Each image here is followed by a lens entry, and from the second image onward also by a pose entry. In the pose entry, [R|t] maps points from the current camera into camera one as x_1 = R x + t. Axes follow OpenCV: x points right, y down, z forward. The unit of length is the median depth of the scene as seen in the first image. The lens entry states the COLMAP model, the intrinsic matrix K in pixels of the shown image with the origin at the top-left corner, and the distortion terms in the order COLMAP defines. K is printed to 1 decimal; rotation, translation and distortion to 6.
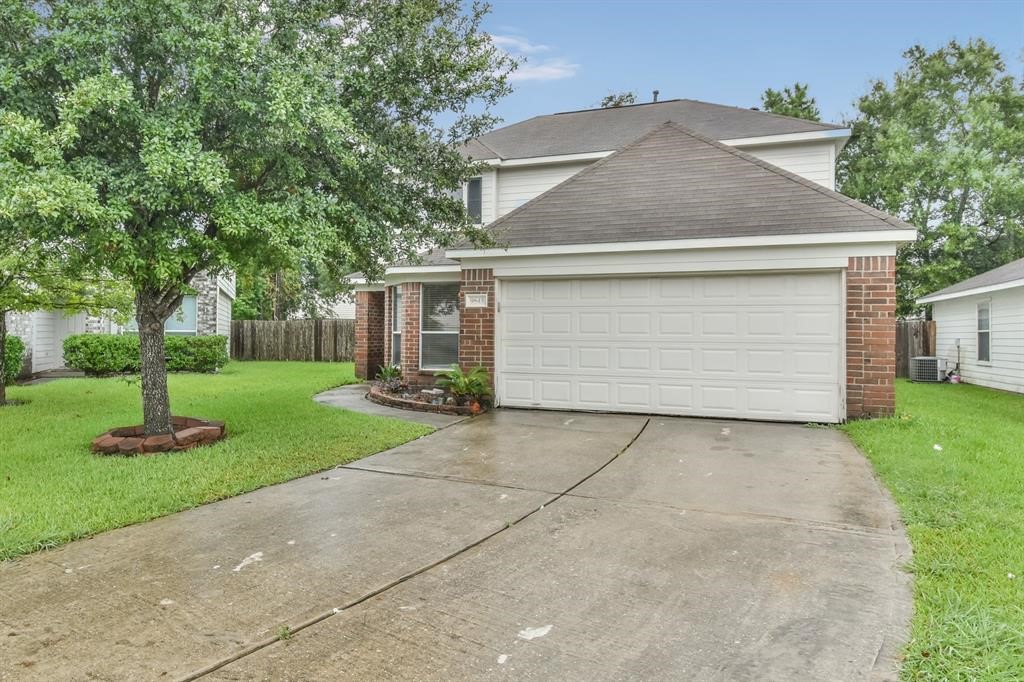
lens RADIAL K [[621.1, 0, 511.4], [0, 621.1, 247.4], [0, 0, 1]] dist [0.027869, -0.017735]
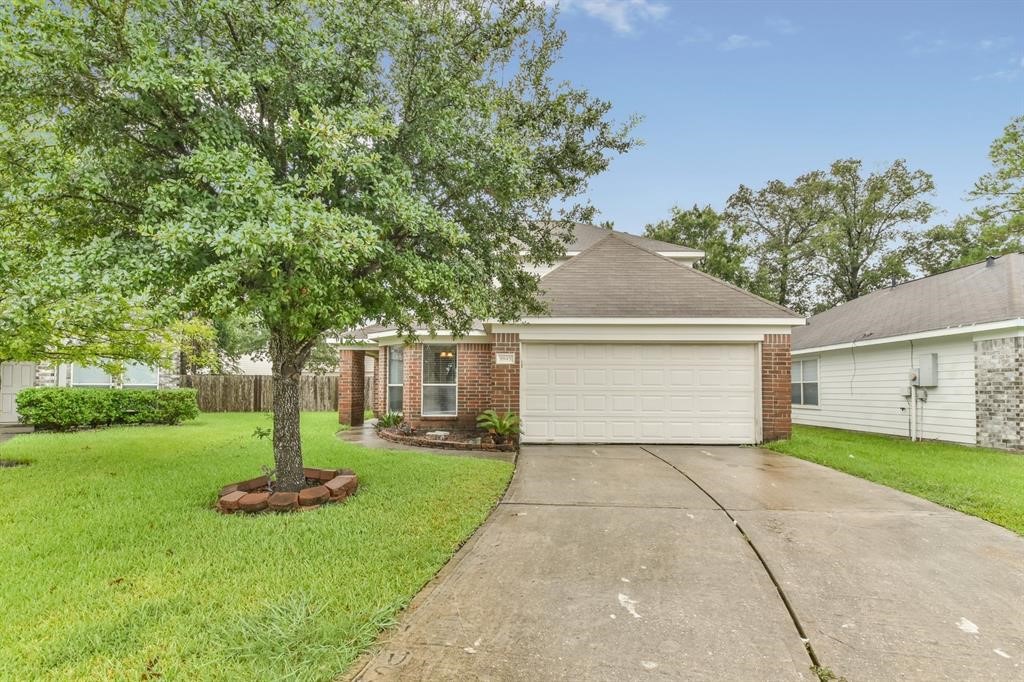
lens RADIAL K [[449.0, 0, 516.0], [0, 449.0, 330.1], [0, 0, 1]] dist [0.034464, -0.020018]
pose [[0.937817, 0.040316, 0.344780, -0.353112], [-0.044375, 0.999007, 0.003885, 0.024656], [-0.344282, -0.018943, 0.938675, 0.155452]]
